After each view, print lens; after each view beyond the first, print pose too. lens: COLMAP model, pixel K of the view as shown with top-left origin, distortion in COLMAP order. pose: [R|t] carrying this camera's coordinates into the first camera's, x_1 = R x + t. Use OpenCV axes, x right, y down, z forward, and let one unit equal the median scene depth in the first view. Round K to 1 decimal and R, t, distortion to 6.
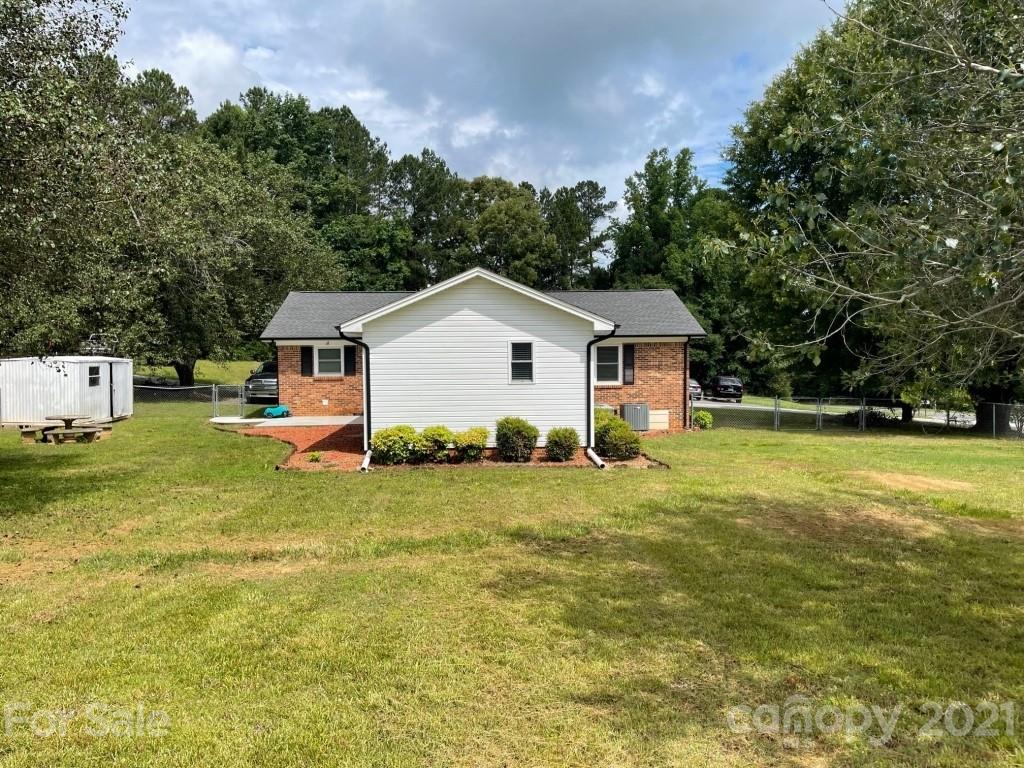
lens RADIAL K [[773.6, 0, 508.9], [0, 773.6, 380.2], [0, 0, 1]] dist [0.068548, -0.081365]
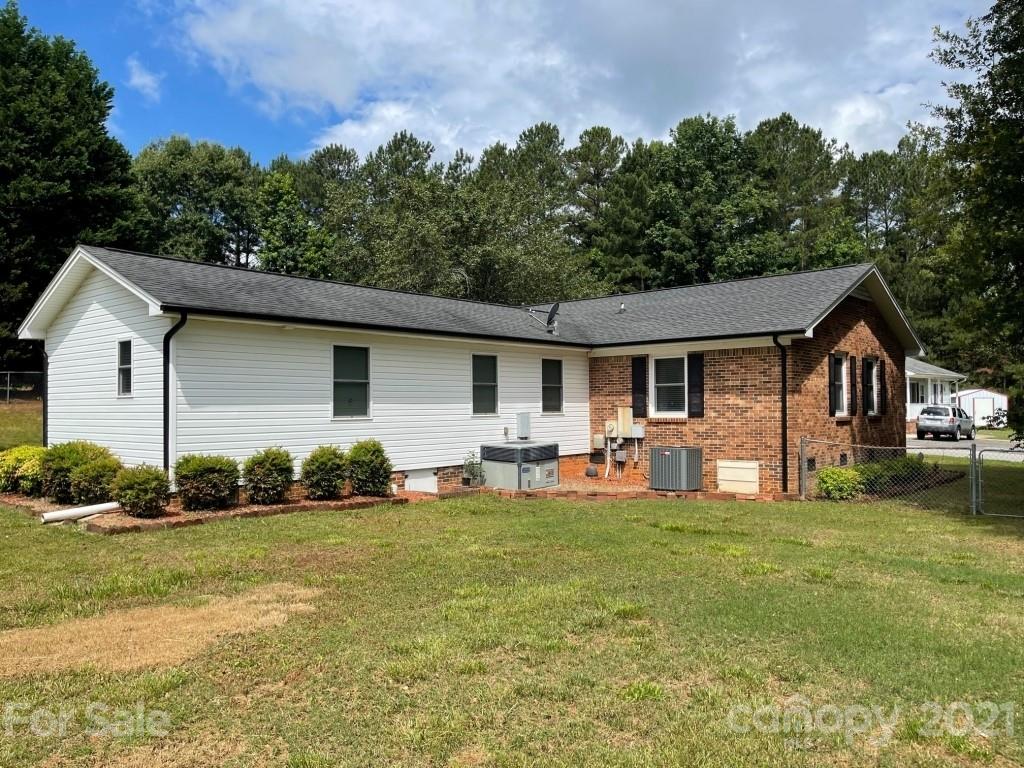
lens RADIAL K [[773.6, 0, 511.7], [0, 773.6, 388.9], [0, 0, 1]] dist [0.068548, -0.081365]
pose [[0.727385, -0.011549, -0.686132, 0.480055], [-0.022040, 0.998949, -0.040180, 0.011147], [0.685876, 0.044349, 0.726366, 0.436041]]
